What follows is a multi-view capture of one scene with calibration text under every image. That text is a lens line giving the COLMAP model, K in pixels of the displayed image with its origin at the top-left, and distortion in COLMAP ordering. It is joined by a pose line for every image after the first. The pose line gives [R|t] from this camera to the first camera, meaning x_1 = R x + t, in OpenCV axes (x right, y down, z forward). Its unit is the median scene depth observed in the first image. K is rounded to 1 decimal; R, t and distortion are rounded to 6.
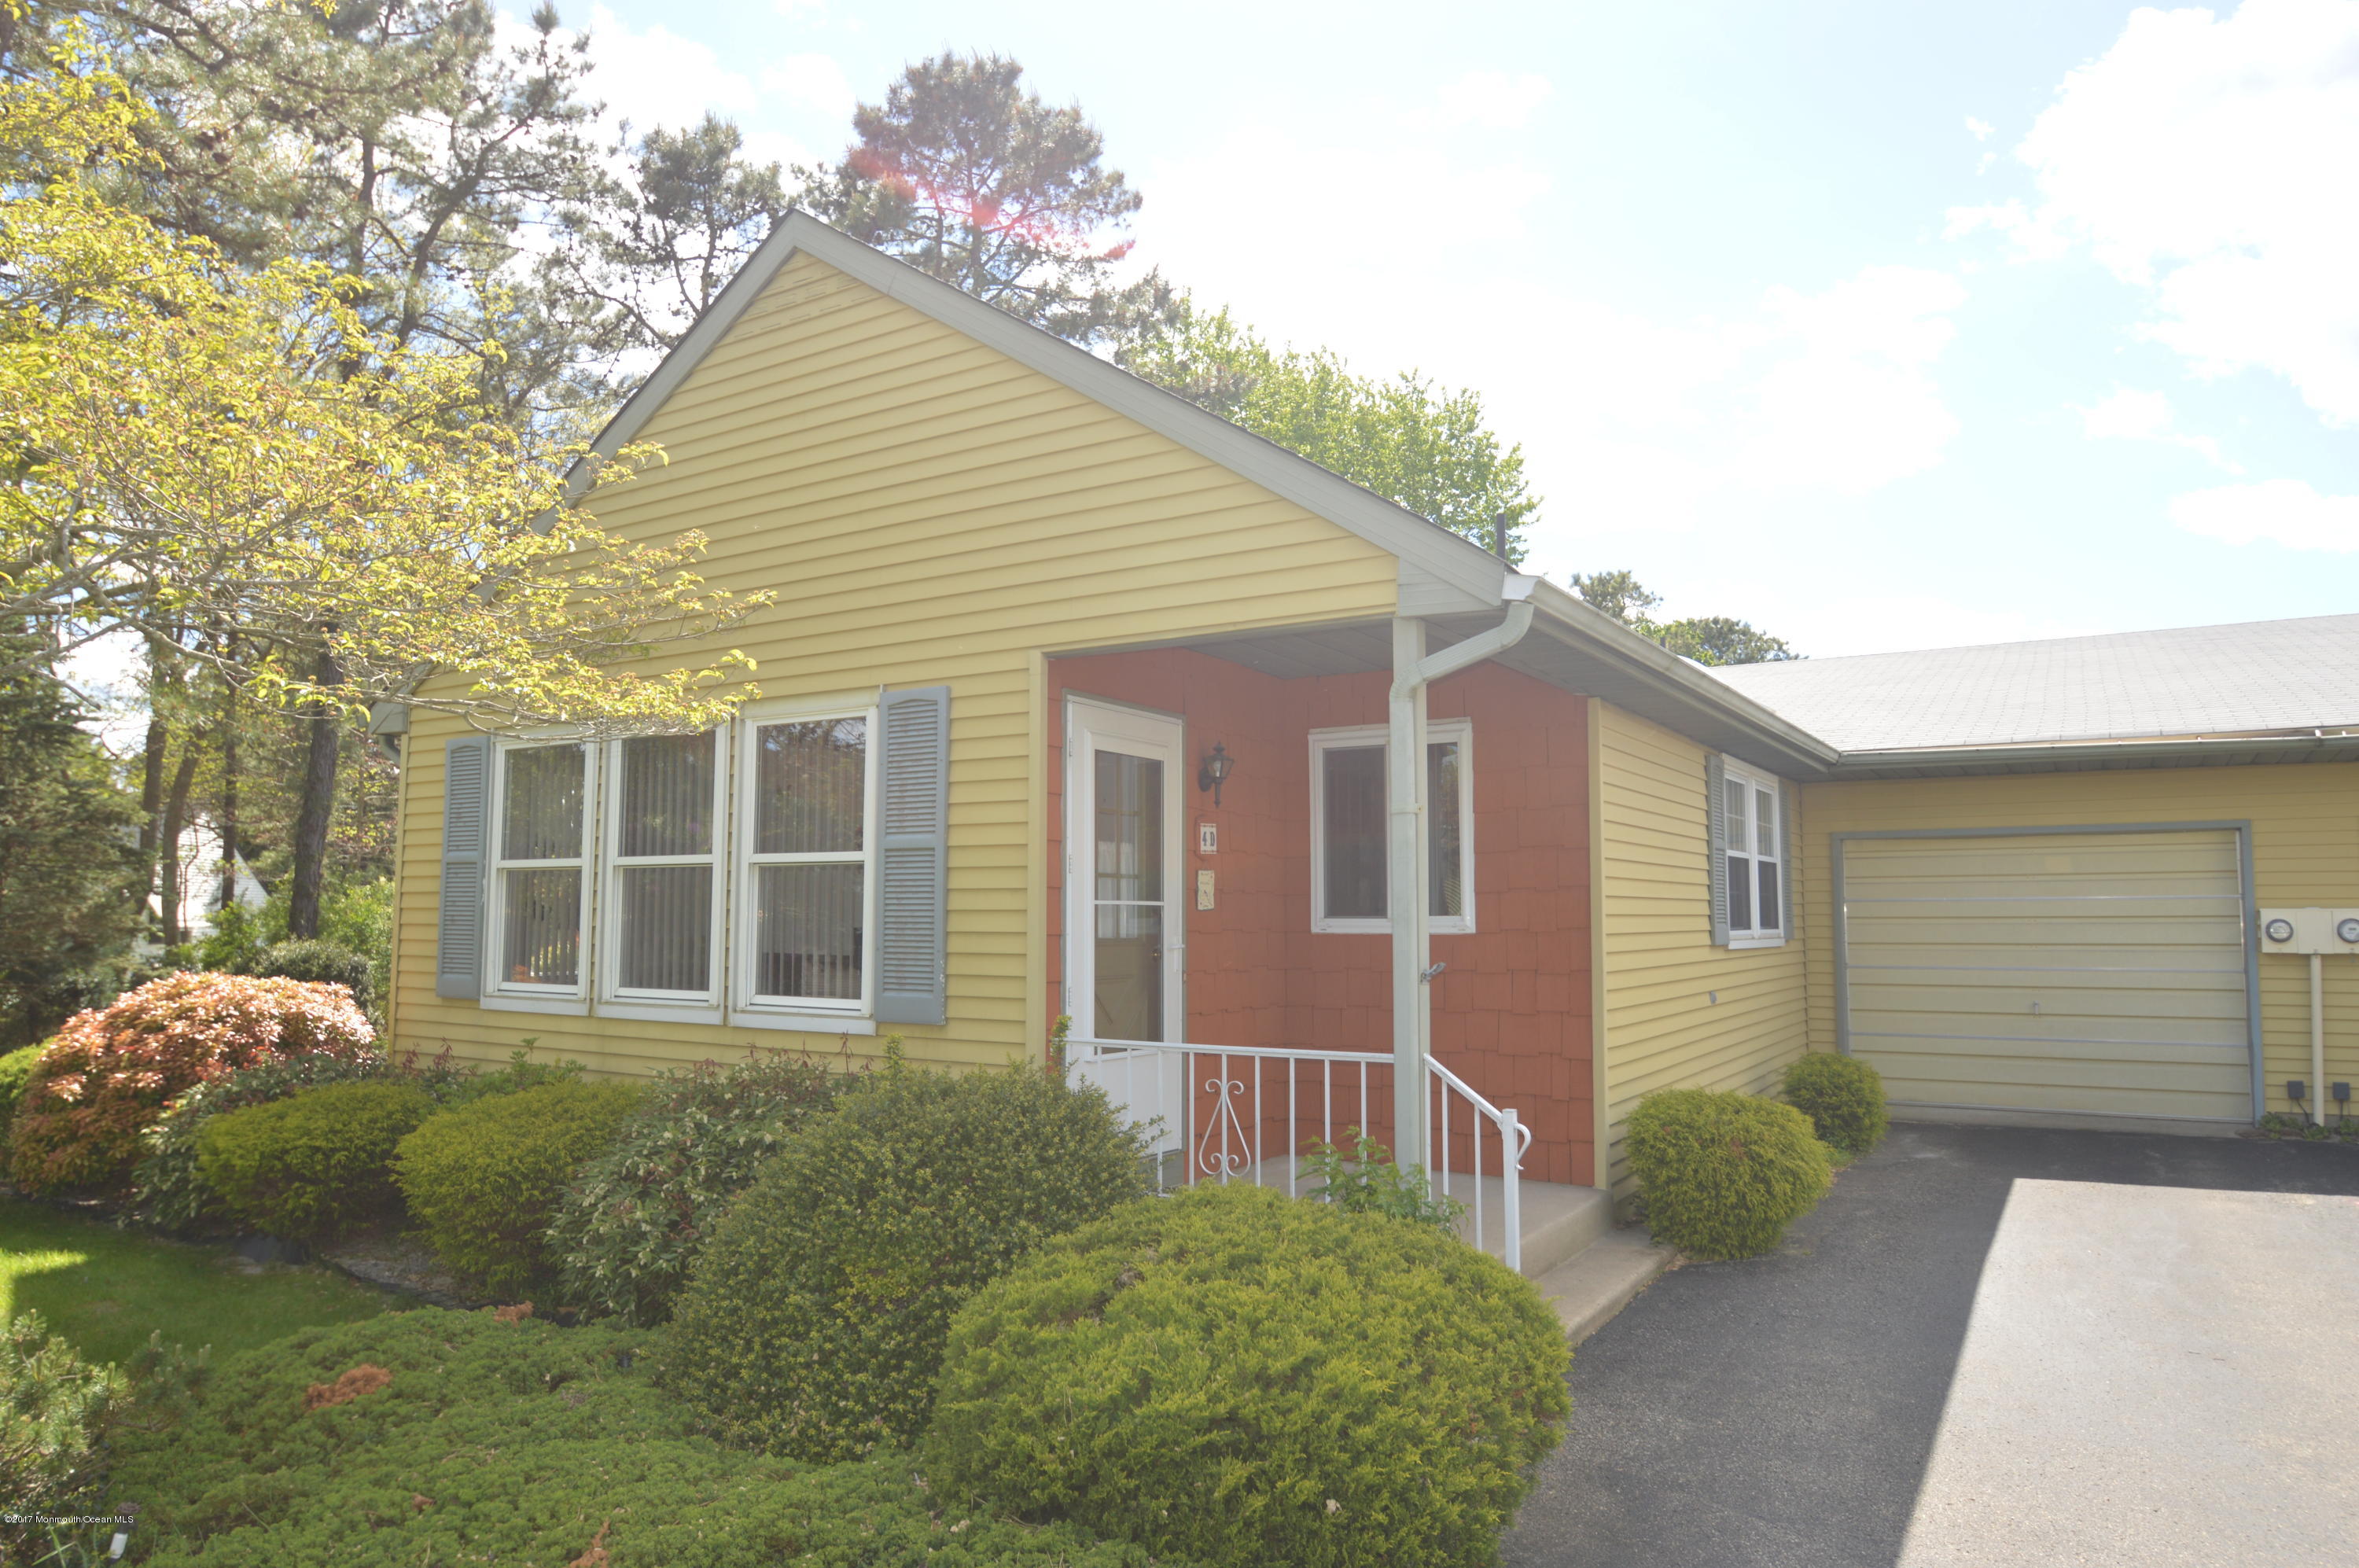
lens RADIAL K [[1478.4, 0, 1180.2], [0, 1478.4, 791.0], [0, 0, 1]] dist [-0.006866, -0.002100]
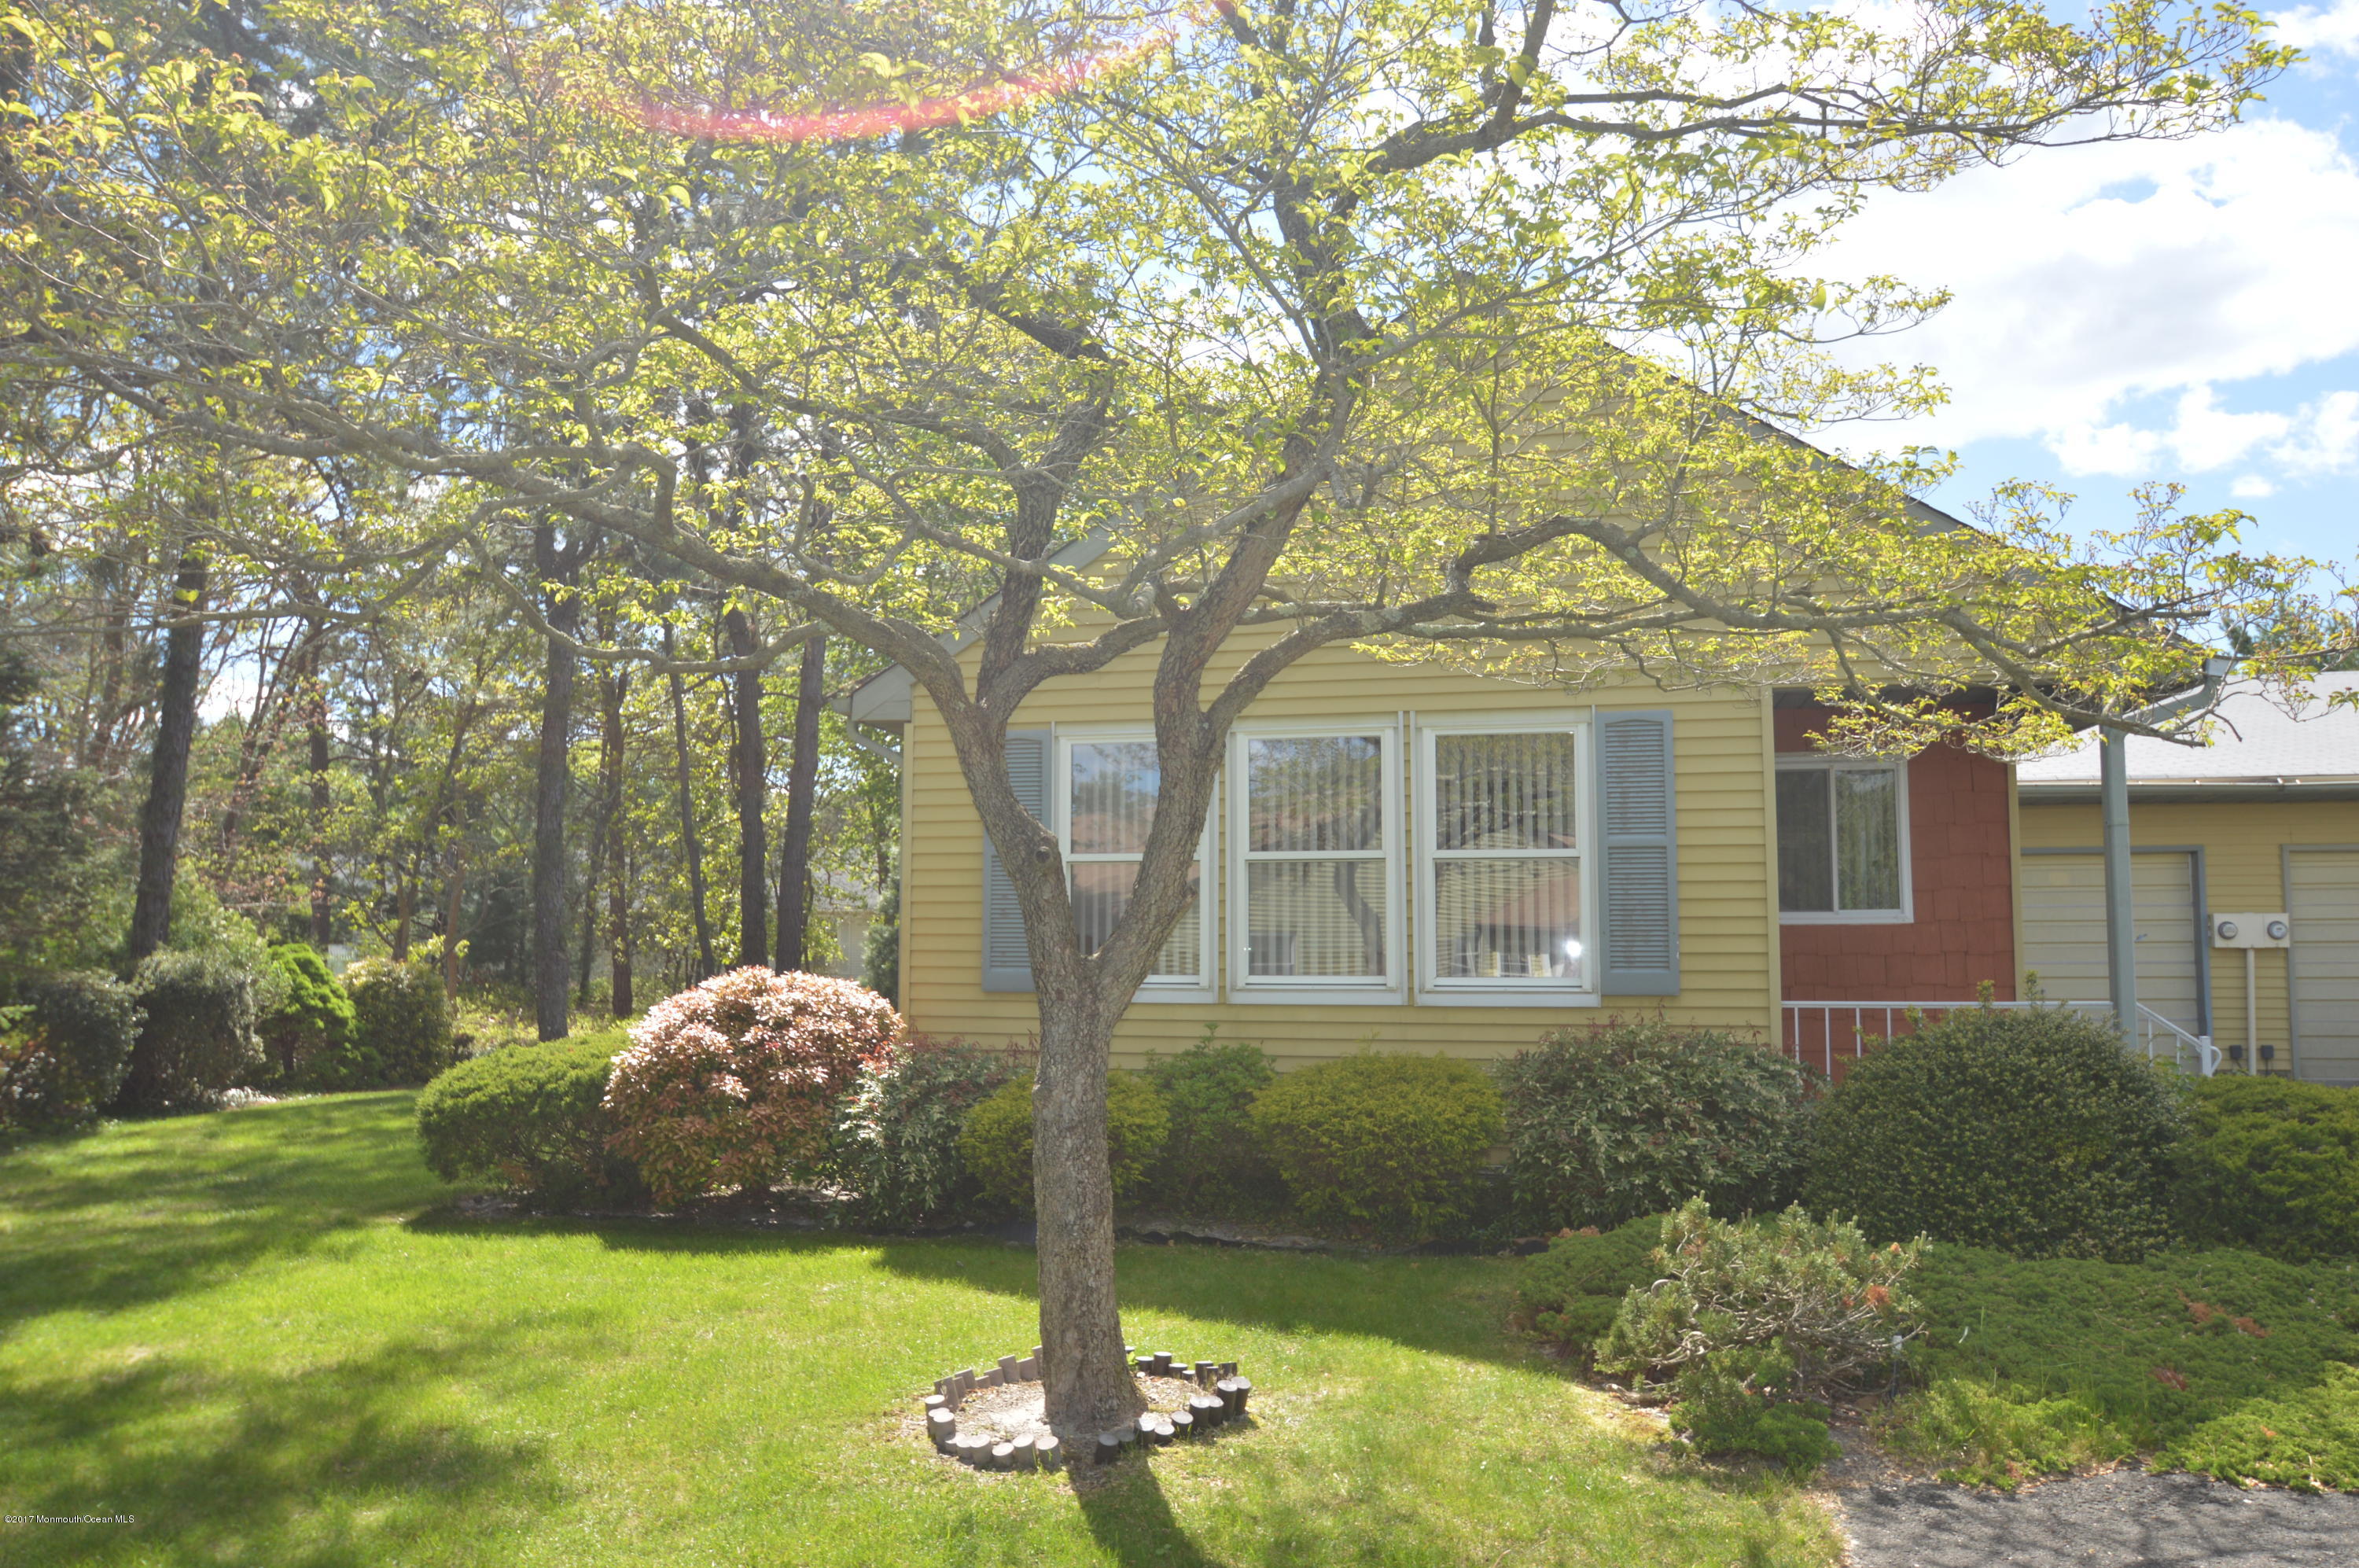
lens RADIAL K [[1690.8, 0, 1181.5], [0, 1690.8, 788.0], [0, 0, 1]] dist [-0.002587, 0.000980]
pose [[0.938696, 0.028041, 0.343605, -0.893455], [-0.024196, 0.999587, -0.015475, 0.019669], [-0.343897, 0.006212, 0.938987, -0.126024]]
